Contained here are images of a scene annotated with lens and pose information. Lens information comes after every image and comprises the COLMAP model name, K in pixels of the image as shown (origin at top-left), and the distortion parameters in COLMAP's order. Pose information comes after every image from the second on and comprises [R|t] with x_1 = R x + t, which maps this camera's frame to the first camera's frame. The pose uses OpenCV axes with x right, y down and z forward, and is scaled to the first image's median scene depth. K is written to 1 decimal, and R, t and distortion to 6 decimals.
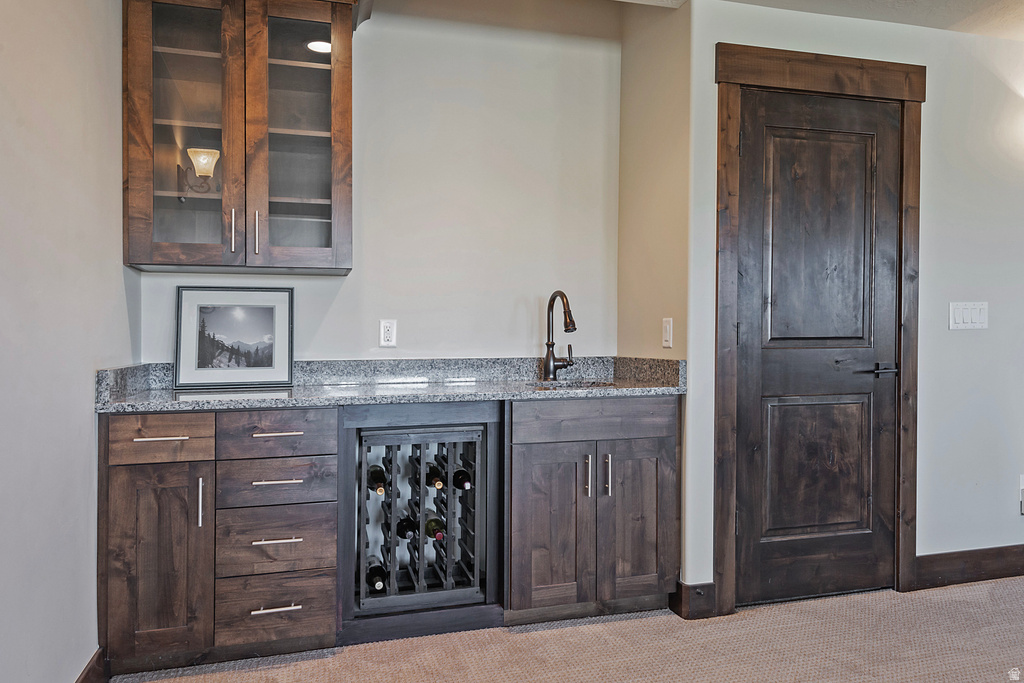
lens RADIAL K [[716.5, 0, 511.6], [0, 716.5, 345.1], [0, 0, 1]] dist [0.012320, 0.001734]
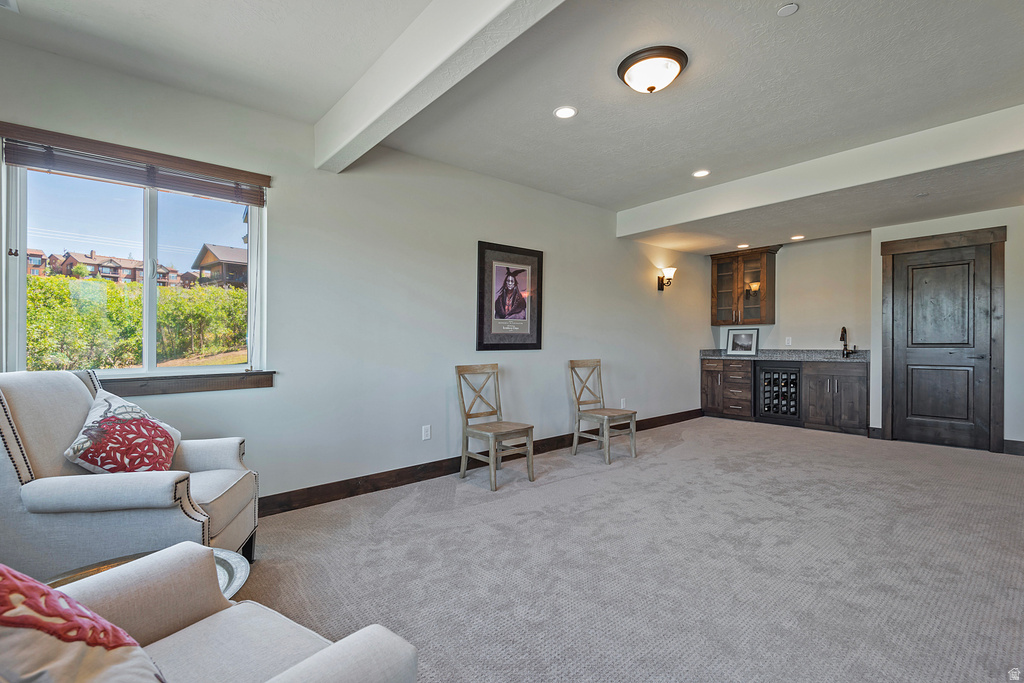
lens RADIAL K [[480.3, 0, 514.3], [0, 480.3, 341.0], [0, 0, 1]] dist [0.020758, -0.002866]
pose [[0.422514, 0.000701, -0.906356, 1.423196], [-0.006285, 0.999978, -0.002157, -0.005959], [0.906335, 0.006608, 0.422509, -1.161742]]
